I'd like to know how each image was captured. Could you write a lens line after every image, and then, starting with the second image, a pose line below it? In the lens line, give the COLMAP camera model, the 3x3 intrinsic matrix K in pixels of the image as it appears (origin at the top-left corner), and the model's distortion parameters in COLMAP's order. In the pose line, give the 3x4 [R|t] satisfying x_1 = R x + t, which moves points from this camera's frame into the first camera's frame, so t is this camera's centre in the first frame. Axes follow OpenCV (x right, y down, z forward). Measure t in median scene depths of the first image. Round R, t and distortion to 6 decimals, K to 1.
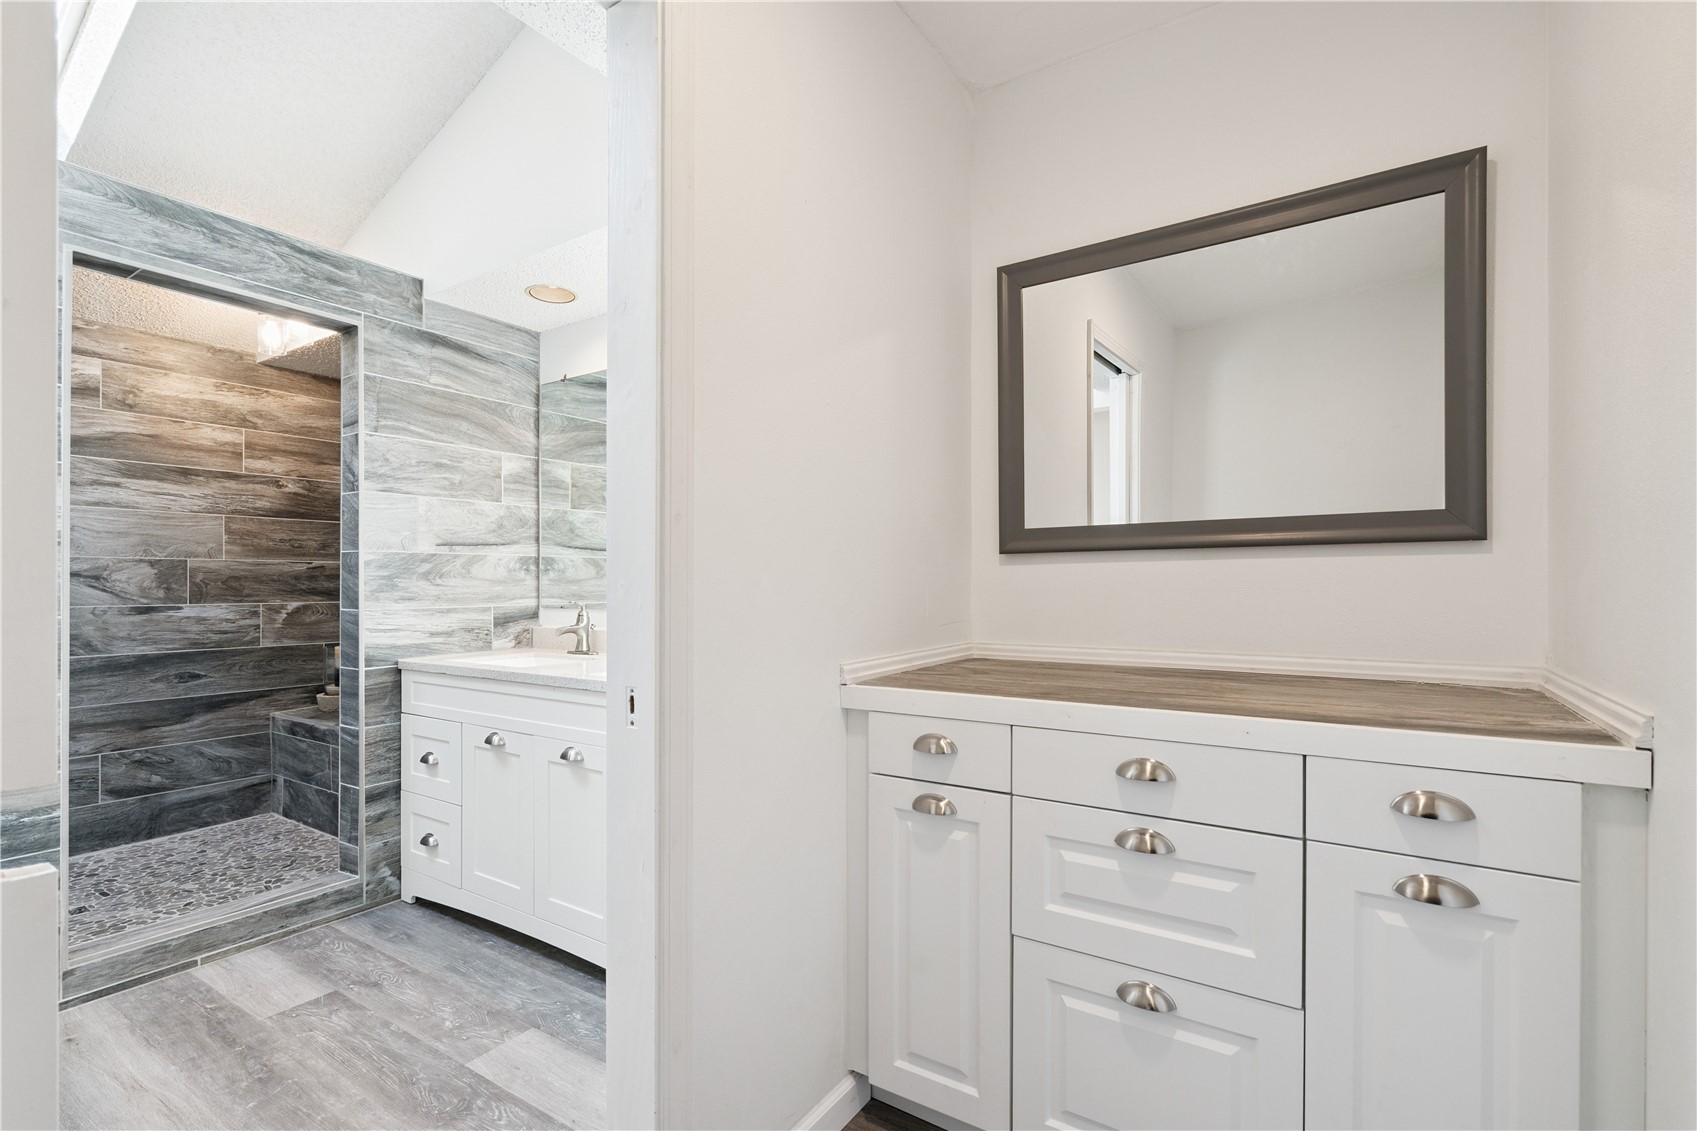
lens RADIAL K [[770.2, 0, 859.9], [0, 770.2, 579.7], [0, 0, 1]] dist [-0.003586, 0.000630]
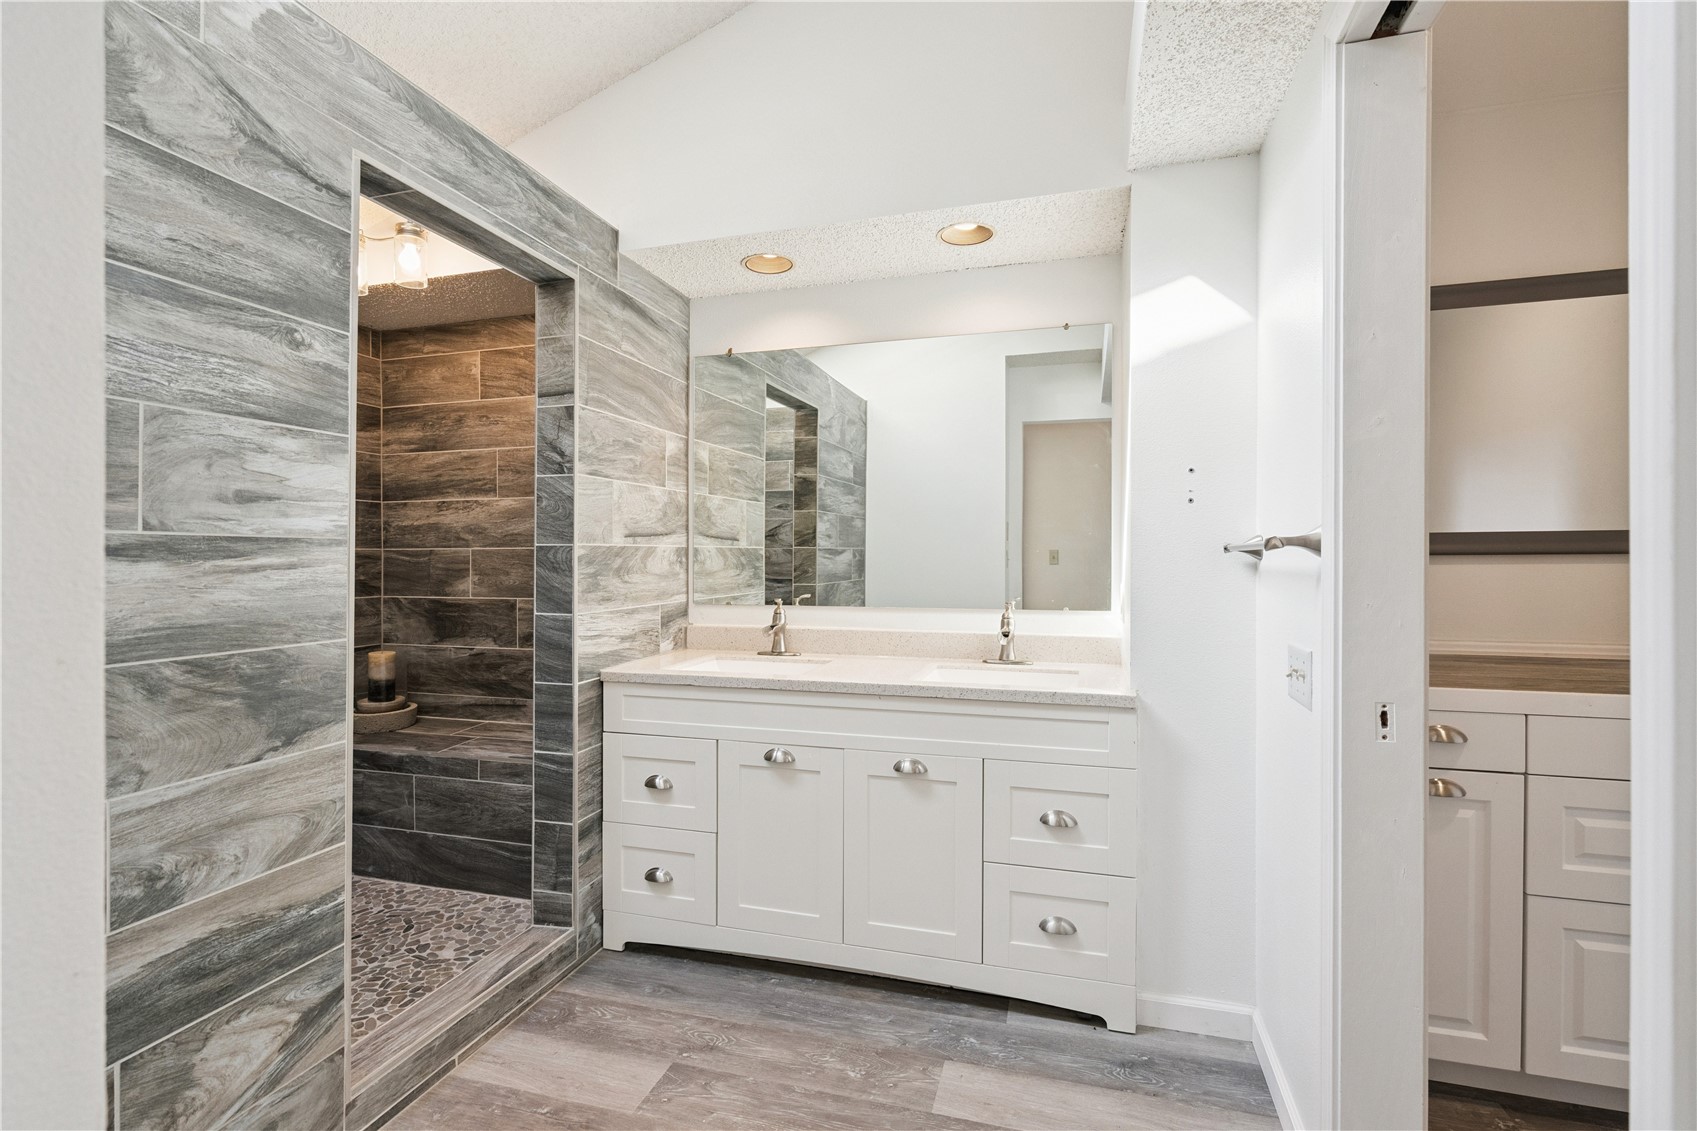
lens RADIAL K [[770.2, 0, 859.2], [0, 770.2, 554.2], [0, 0, 1]] dist [-0.003586, 0.000630]
pose [[0.957824, 0.000686, 0.287356, -0.584082], [-0.001314, 0.999997, 0.001992, -0.028689], [-0.287353, -0.002286, 0.957822, 0.094572]]
